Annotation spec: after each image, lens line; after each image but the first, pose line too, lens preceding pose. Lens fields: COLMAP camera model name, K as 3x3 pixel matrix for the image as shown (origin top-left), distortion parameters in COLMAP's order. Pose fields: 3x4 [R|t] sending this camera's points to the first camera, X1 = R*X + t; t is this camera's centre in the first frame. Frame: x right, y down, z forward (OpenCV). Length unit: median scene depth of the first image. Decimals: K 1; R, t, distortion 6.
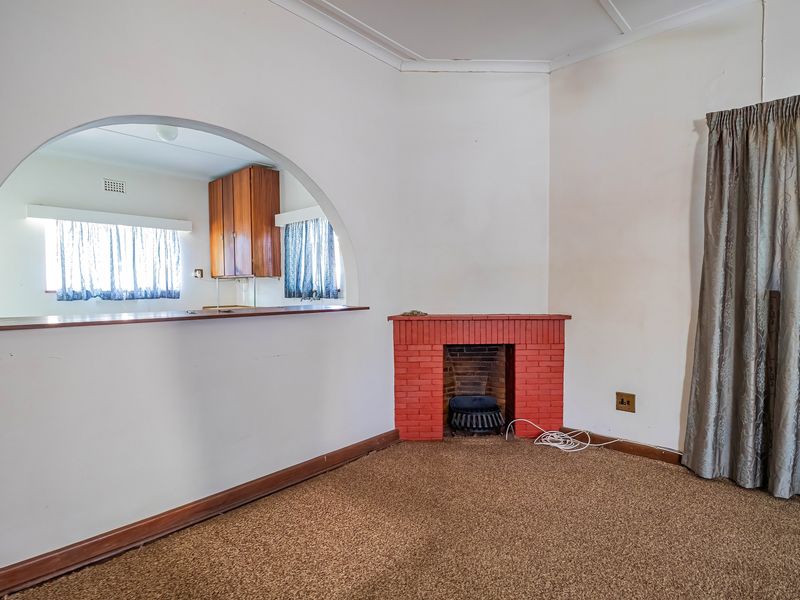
lens RADIAL K [[423.7, 0, 403.2], [0, 423.7, 299.8], [0, 0, 1]] dist [-0.013227, -0.004842]
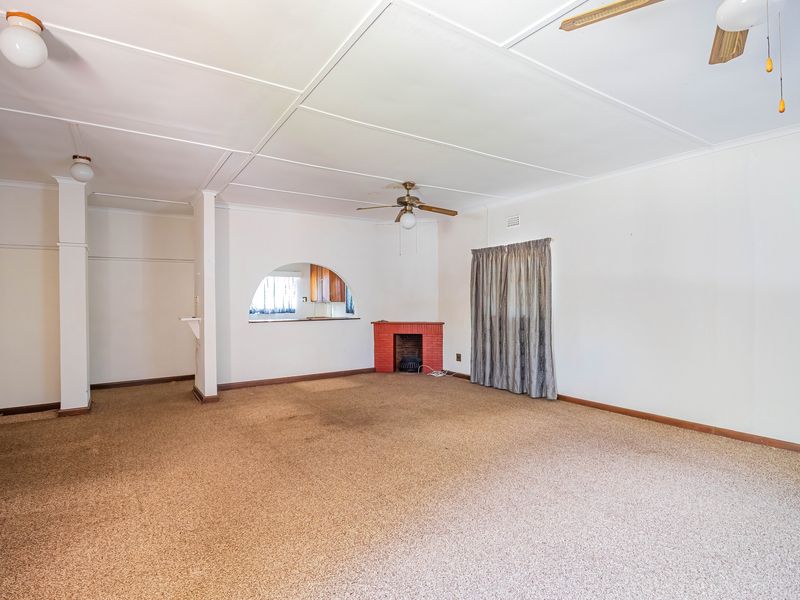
lens RADIAL K [[423.7, 0, 402.5], [0, 423.7, 299.4], [0, 0, 1]] dist [-0.013227, -0.004842]
pose [[0.973116, -0.000311, -0.230314, 0.411449], [-0.006345, 0.999583, -0.028156, -0.014712], [0.230227, 0.028860, 0.972709, -0.805018]]
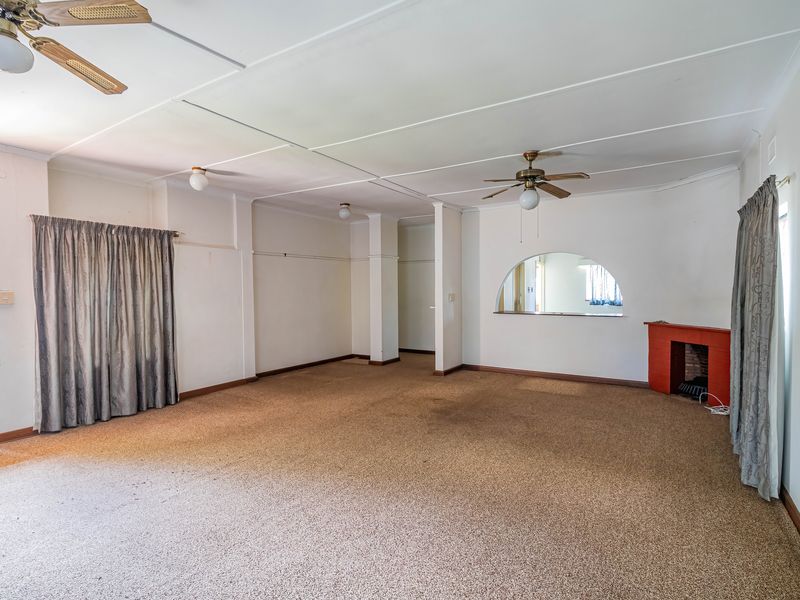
lens RADIAL K [[423.7, 0, 400.0], [0, 423.7, 301.4], [0, 0, 1]] dist [-0.013227, -0.004842]
pose [[0.180844, 0.035779, -0.982861, 0.932586], [-0.026555, 0.999151, 0.031486, -0.048778], [0.983153, 0.020406, 0.181640, -0.257565]]
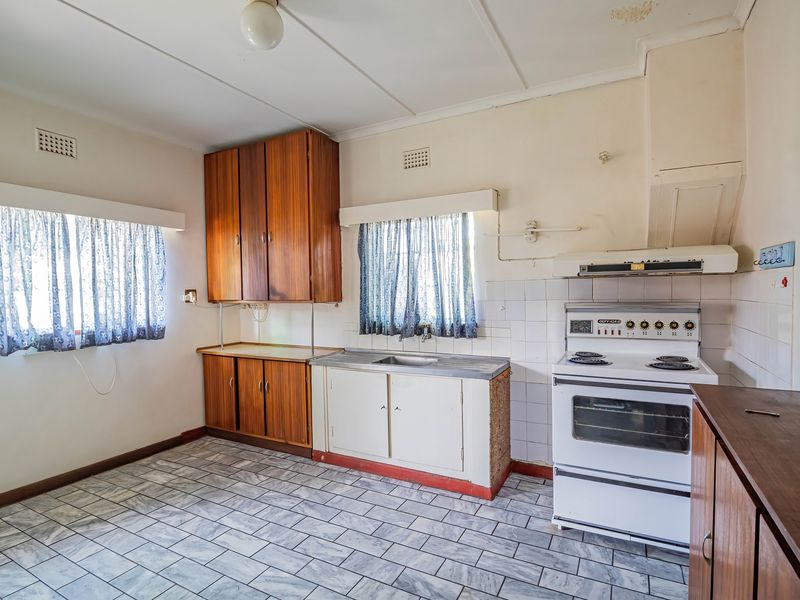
lens RADIAL K [[423.7, 0, 403.2], [0, 423.7, 301.2], [0, 0, 1]] dist [-0.013227, -0.004842]
pose [[0.965456, -0.012857, 0.260249, -0.388924], [0.015610, 0.999842, -0.008515, -0.050623], [-0.260099, 0.012283, 0.965504, 0.349714]]
